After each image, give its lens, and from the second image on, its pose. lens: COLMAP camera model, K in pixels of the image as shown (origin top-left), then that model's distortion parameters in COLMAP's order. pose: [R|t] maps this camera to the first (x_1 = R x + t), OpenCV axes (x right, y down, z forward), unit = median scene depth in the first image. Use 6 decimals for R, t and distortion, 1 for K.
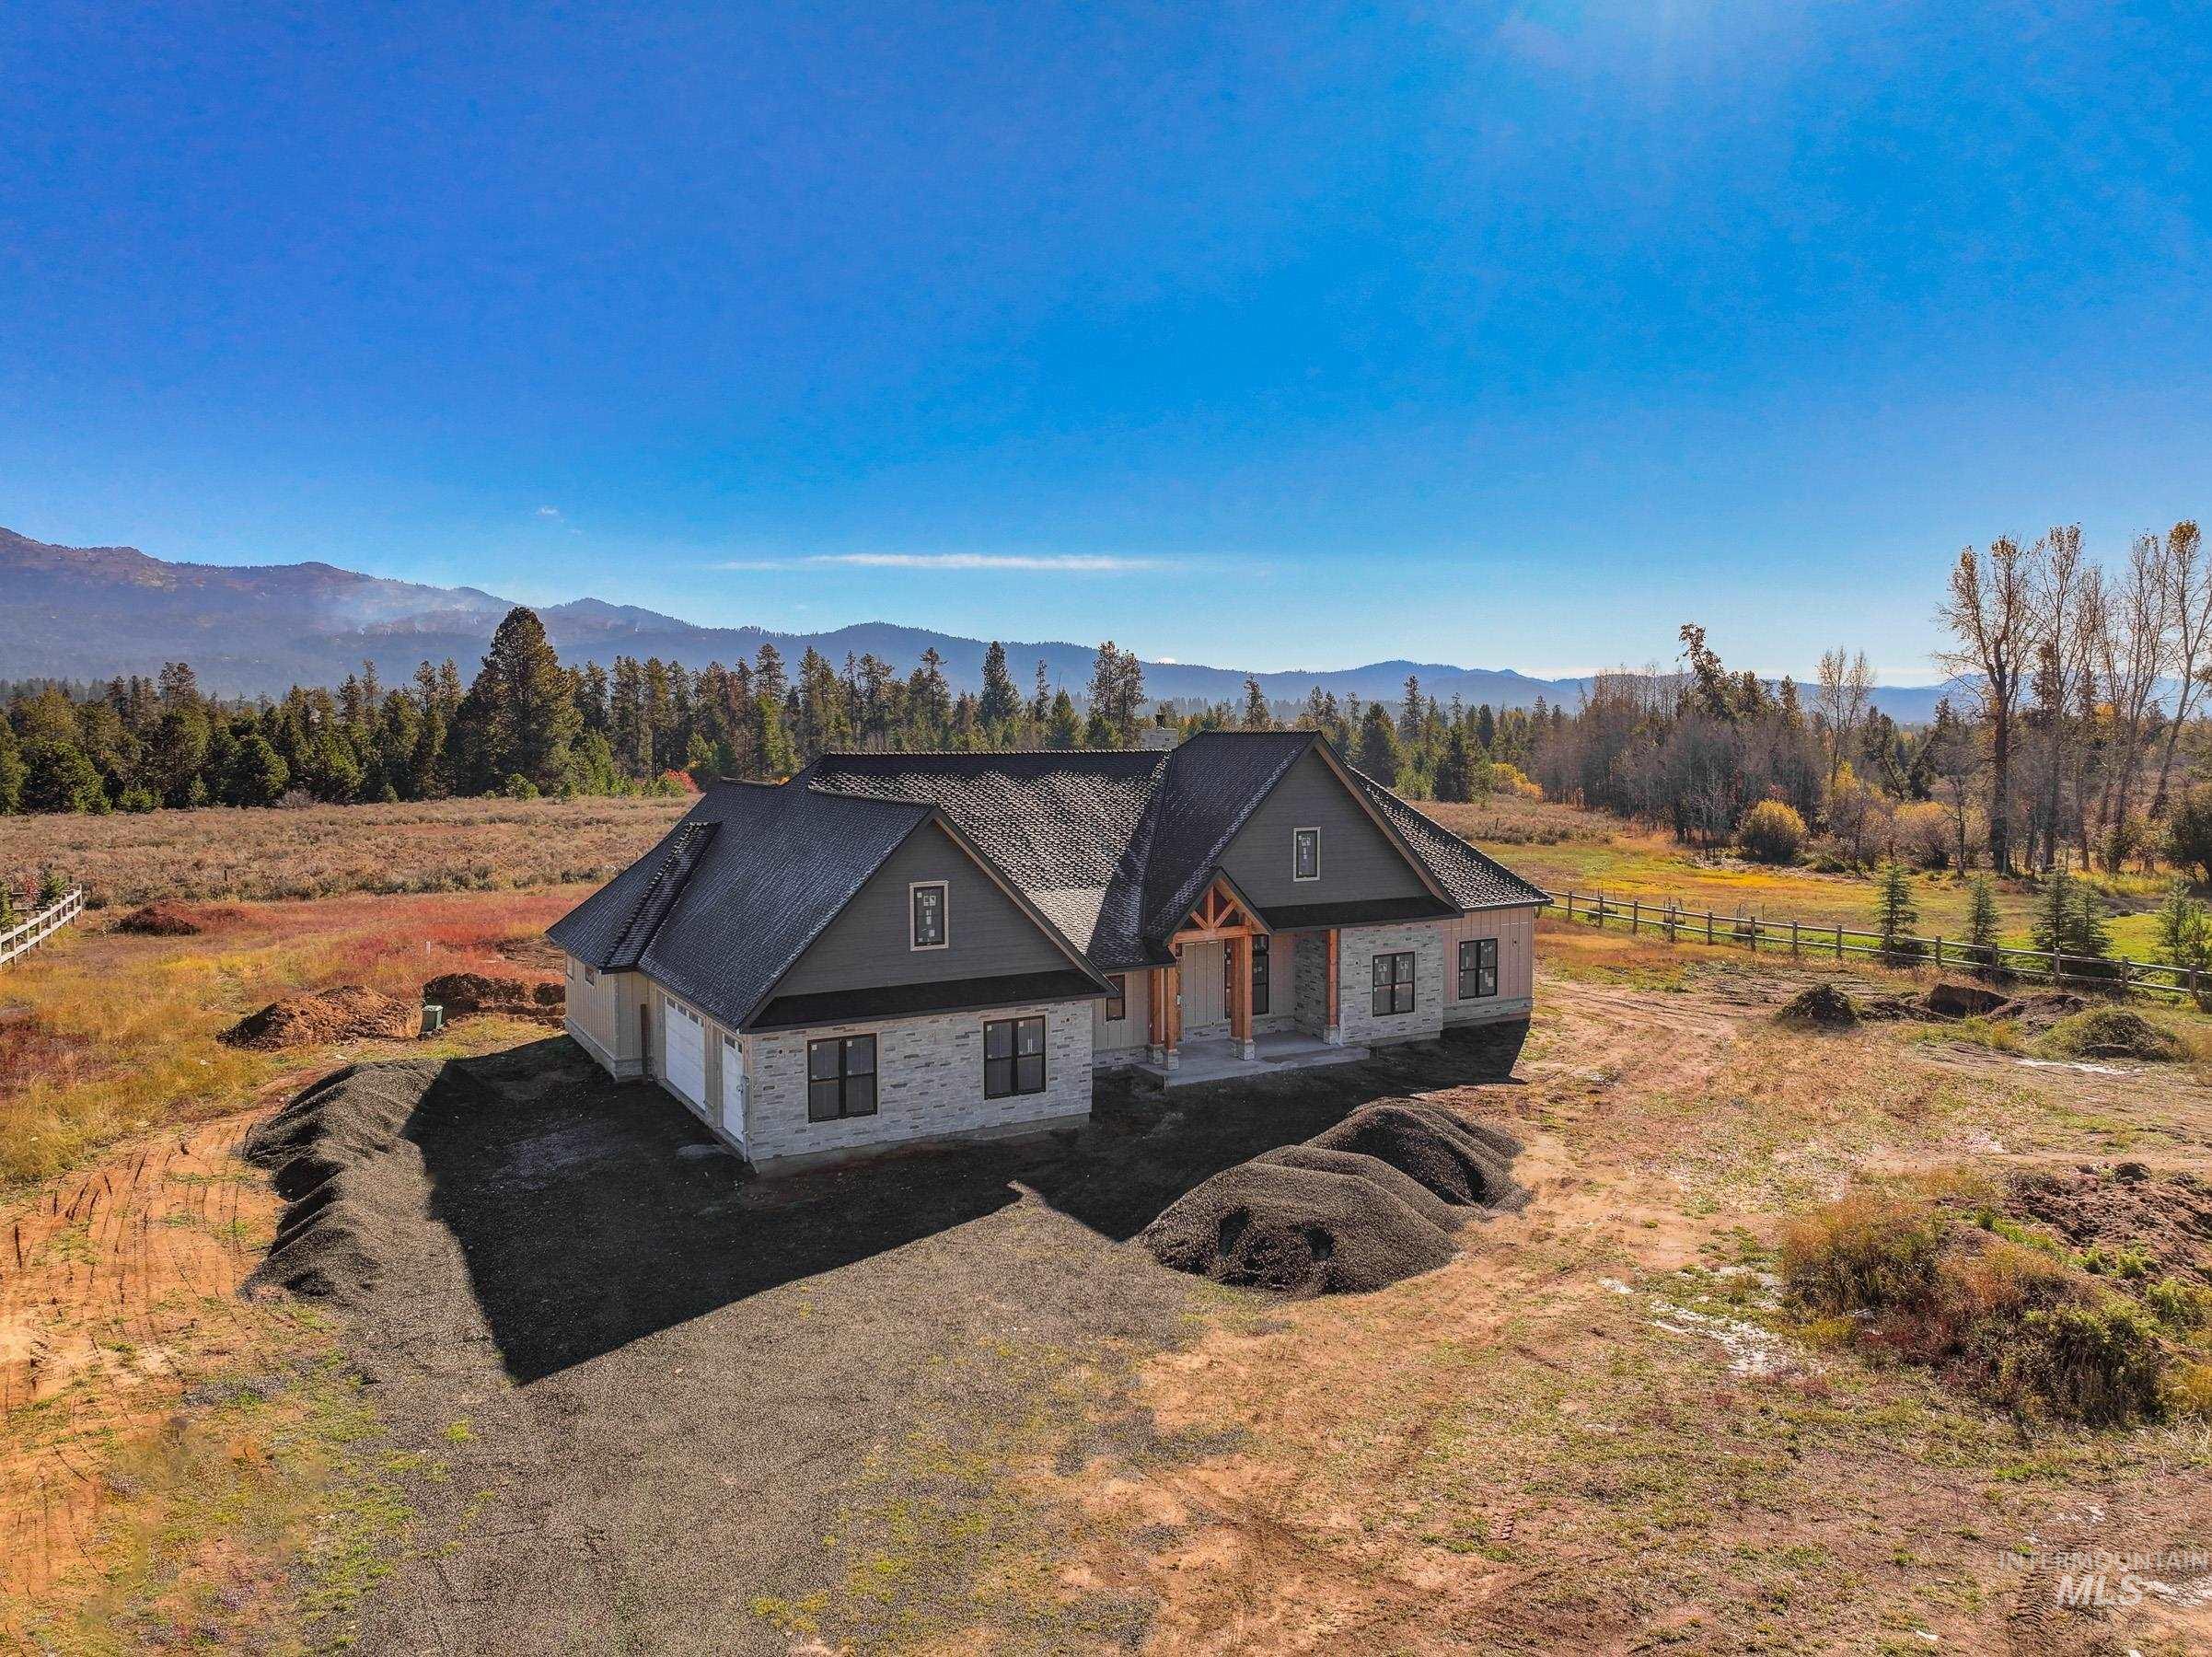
lens RADIAL K [[1560.2, 0, 1106.0], [0, 1560.2, 828.5], [0, 0, 1]] dist [0.003190, 0.005752]
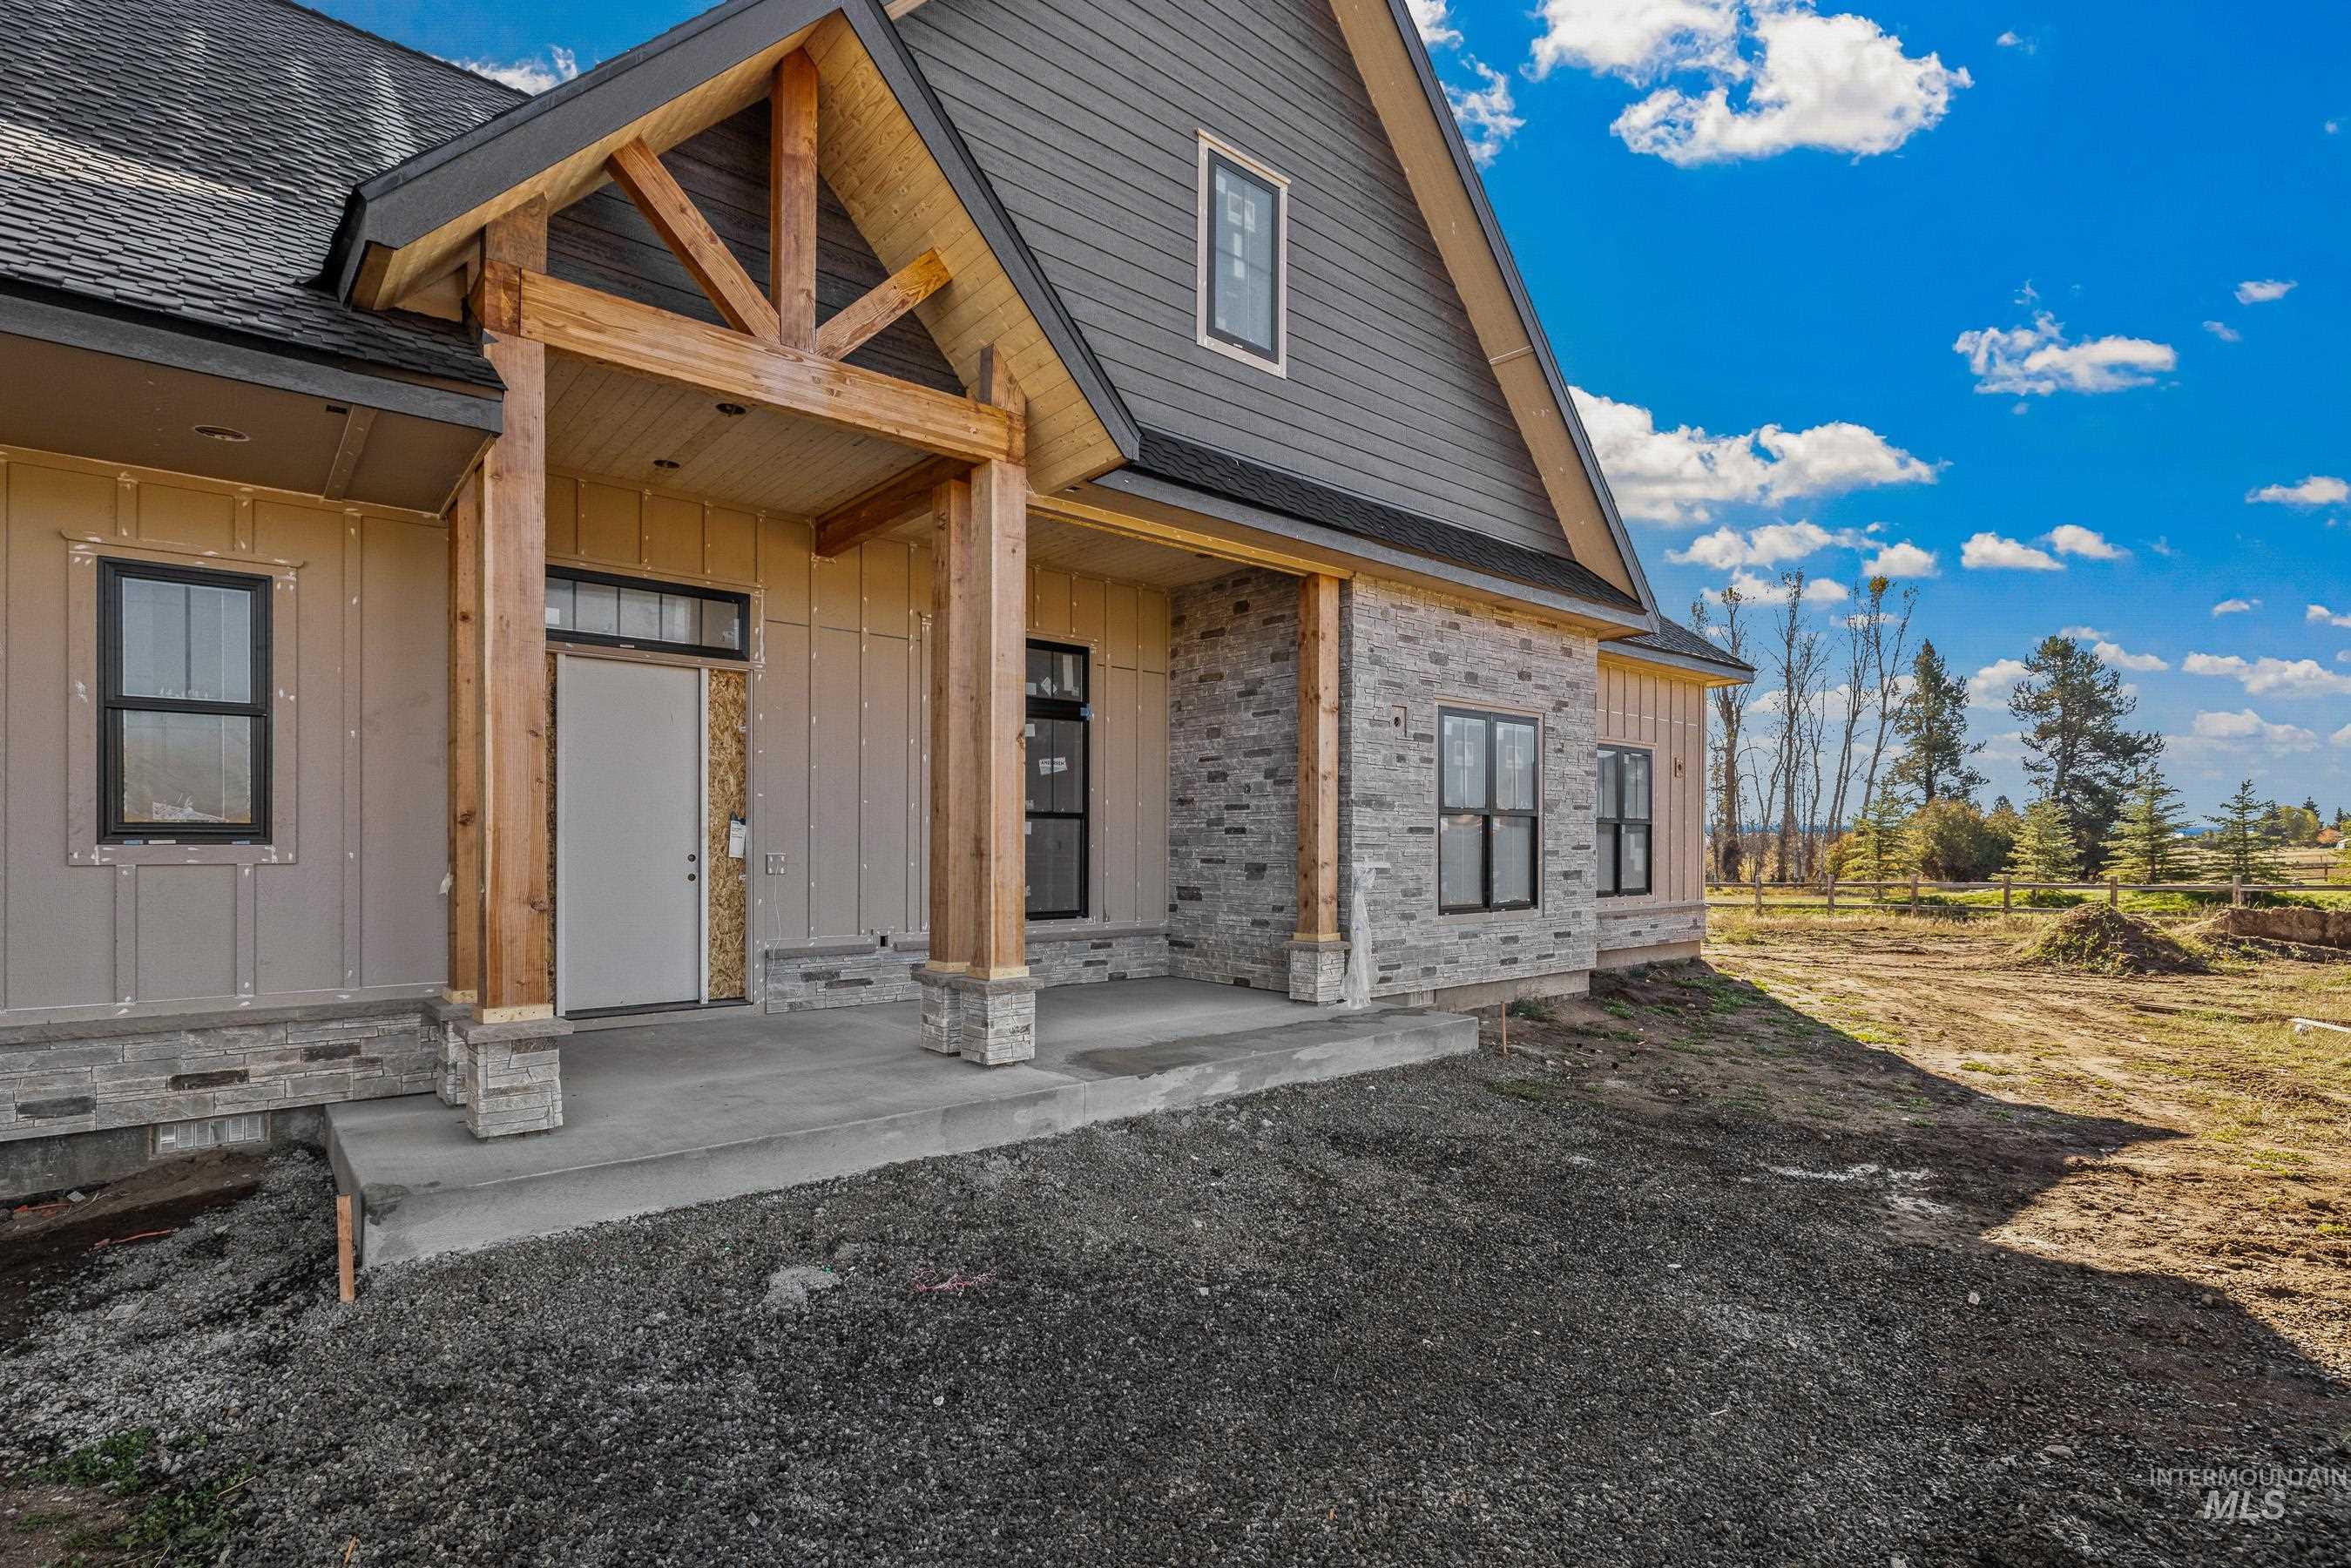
lens RADIAL K [[1135.9, 0, 1177.4], [0, 1135.9, 851.9], [0, 0, 1]] dist [-0.000956, -0.000055]
pose [[0.978278, 0.005533, 0.207224, 0.082131], [0.007841, 0.997941, -0.063665, 0.129909], [-0.207149, 0.063907, 0.976220, 0.848066]]
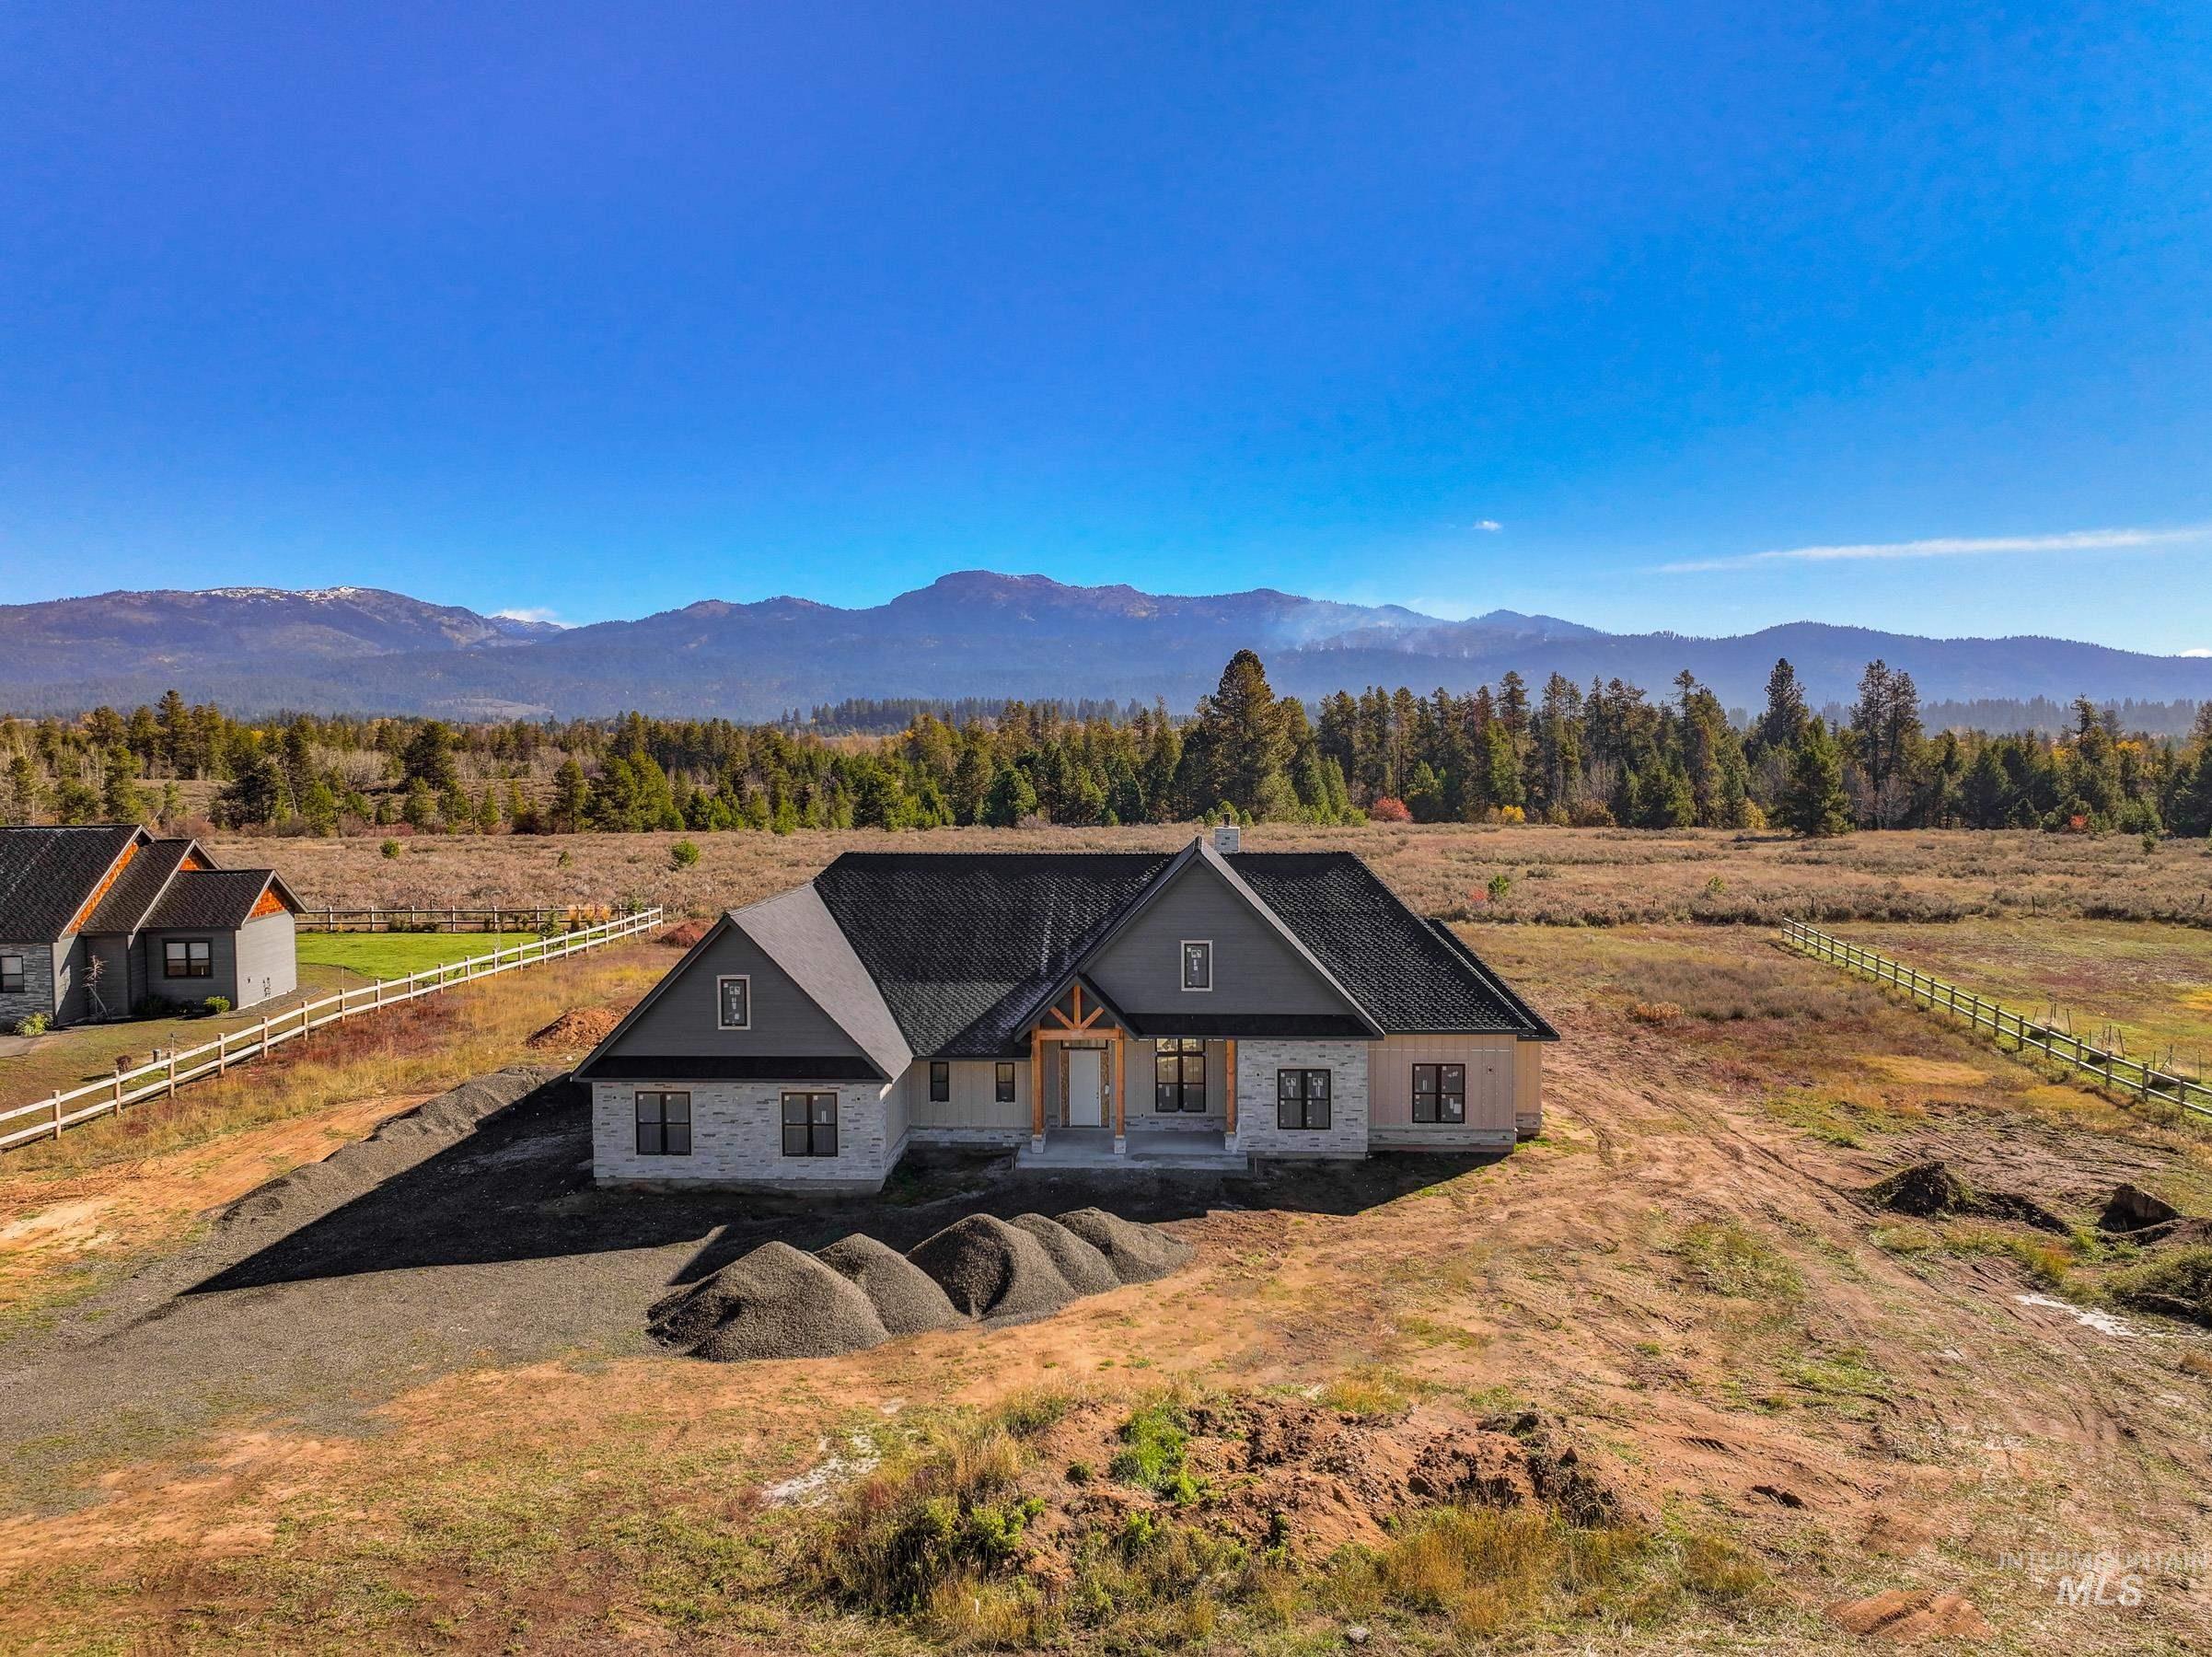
lens RADIAL K [[1560.2, 0, 1106.0], [0, 1560.2, 828.5], [0, 0, 1]] dist [0.003190, 0.005752]
pose [[0.842504, 0.030313, -0.537836, 0.654117], [-0.032958, 0.999446, 0.004702, -0.080269], [0.537680, 0.013765, 0.843036, 0.087746]]
